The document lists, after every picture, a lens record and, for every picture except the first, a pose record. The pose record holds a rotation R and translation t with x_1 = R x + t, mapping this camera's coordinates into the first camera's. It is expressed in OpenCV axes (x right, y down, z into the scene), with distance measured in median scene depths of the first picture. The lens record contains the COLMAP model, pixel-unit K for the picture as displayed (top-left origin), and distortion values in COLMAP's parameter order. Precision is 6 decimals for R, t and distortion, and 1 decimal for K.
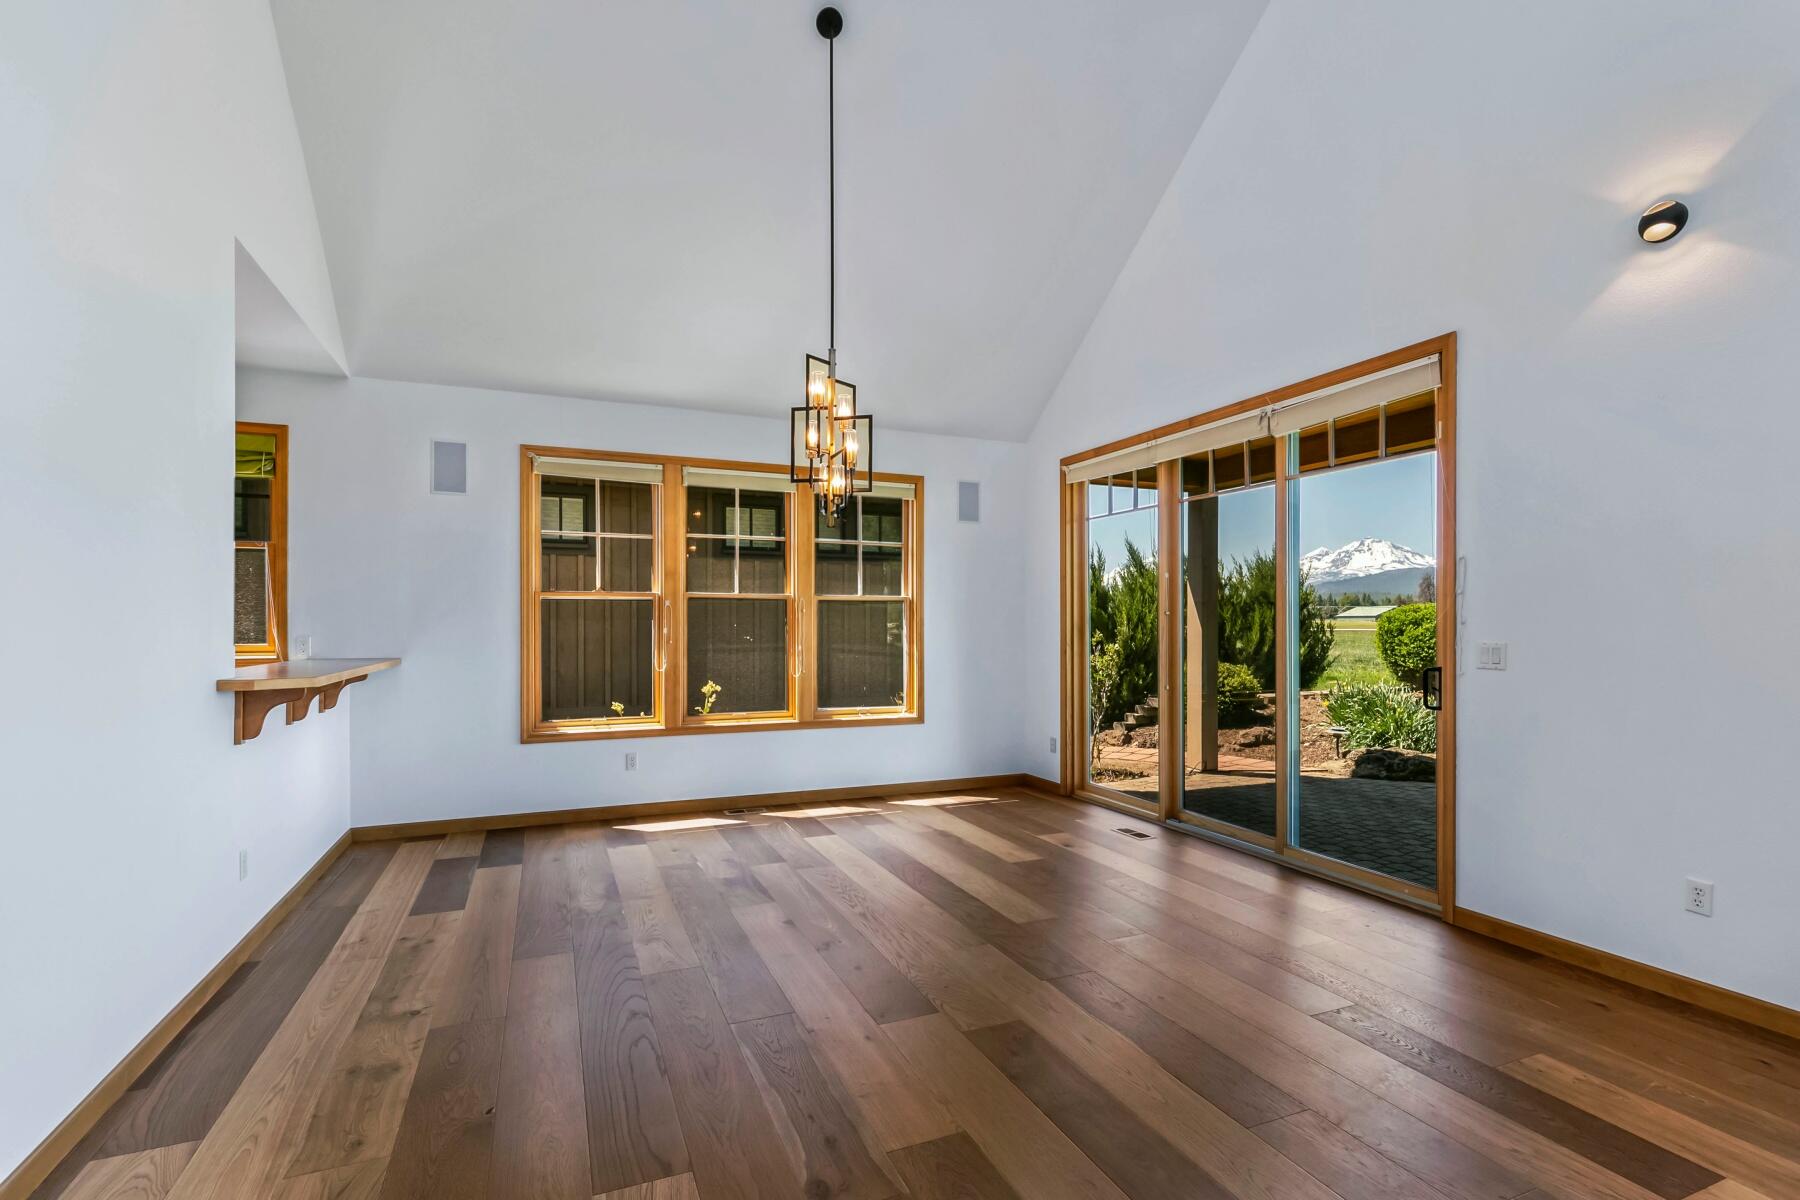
lens RADIAL K [[827.4, 0, 911.4], [0, 827.4, 625.4], [0, 0, 1]] dist [-0.001411, 0.000314]
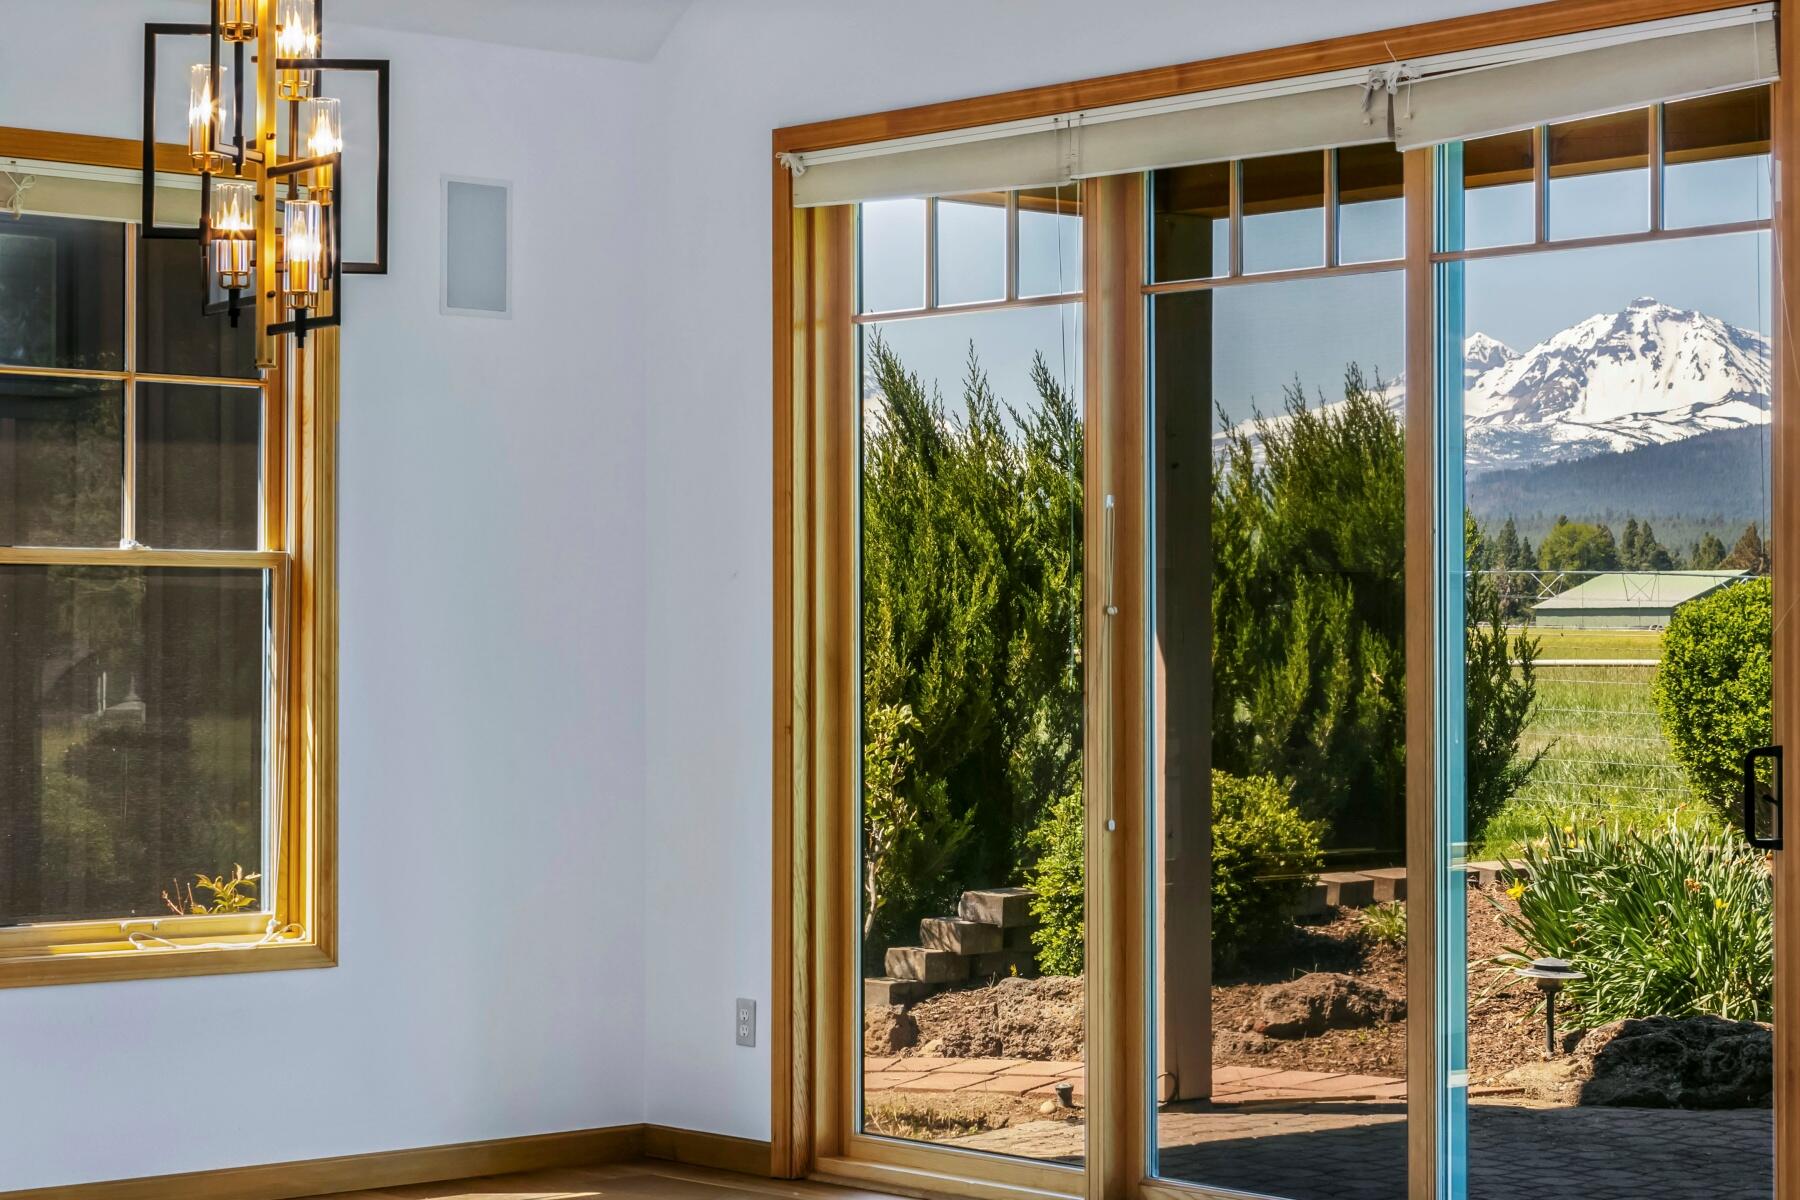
lens RADIAL K [[3687.4, 0, 903.7], [0, 3687.4, 592.8], [0, 0, 1]] dist [0.026342, 0.000000]
pose [[0.953533, 0.004393, 0.301258, -0.170468], [-0.000115, 0.999899, -0.014216, -0.000383], [-0.301290, 0.013521, 0.953437, -0.319609]]
